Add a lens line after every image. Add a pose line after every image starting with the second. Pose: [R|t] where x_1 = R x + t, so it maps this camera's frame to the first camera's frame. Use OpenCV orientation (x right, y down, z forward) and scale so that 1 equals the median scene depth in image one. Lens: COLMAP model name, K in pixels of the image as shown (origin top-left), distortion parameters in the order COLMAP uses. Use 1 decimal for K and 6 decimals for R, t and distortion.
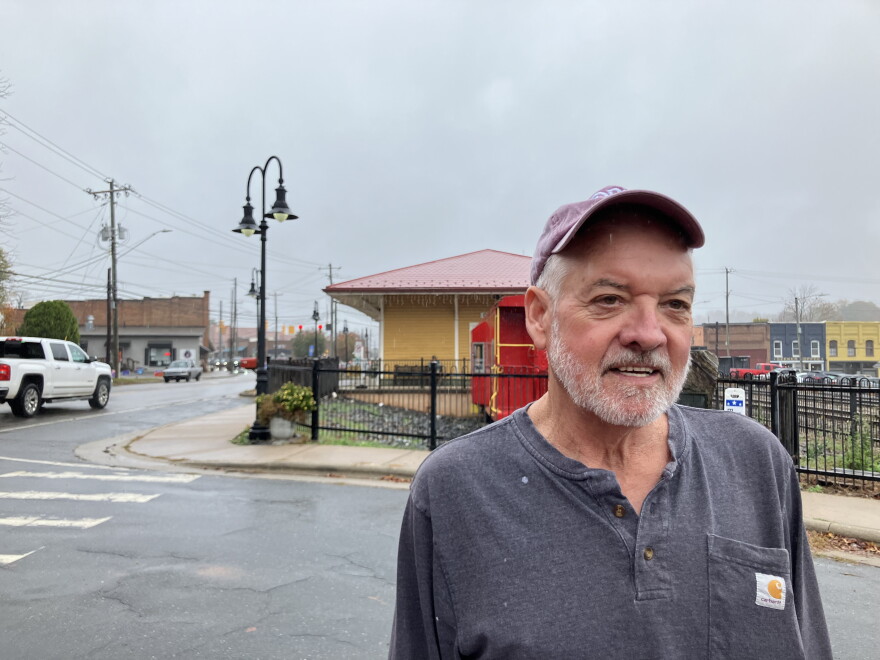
lens RADIAL K [[768.8, 0, 440.0], [0, 768.8, 330.0], [0, 0, 1]] dist [0.127094, -0.007638]
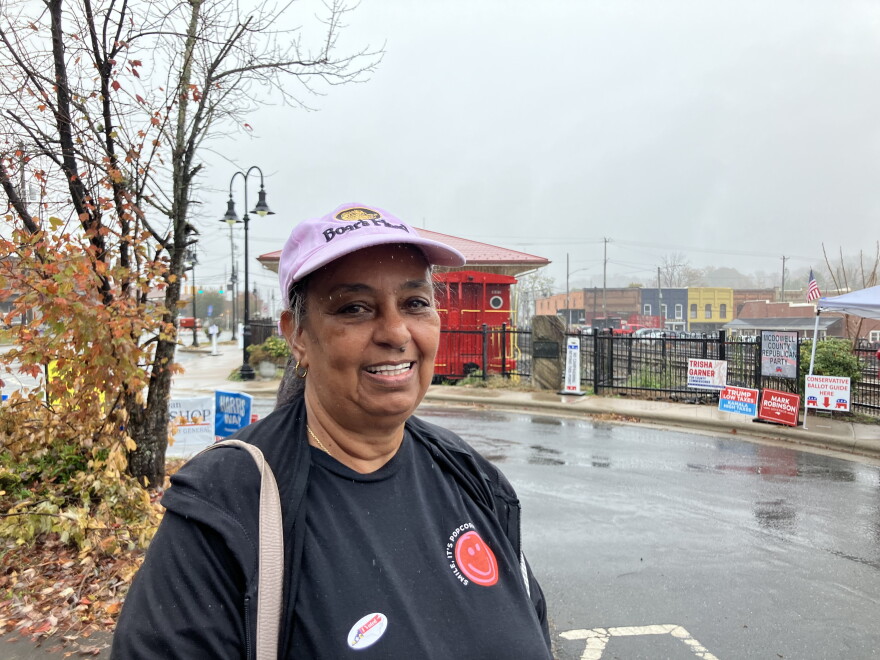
lens RADIAL K [[768.8, 0, 440.0], [0, 768.8, 330.0], [0, 0, 1]] dist [0.127094, -0.007638]
pose [[0.990640, 0.003006, 0.136469, -0.077220], [-0.009920, 0.998699, 0.050012, -0.013349], [-0.136141, -0.050897, 0.989381, -0.350579]]
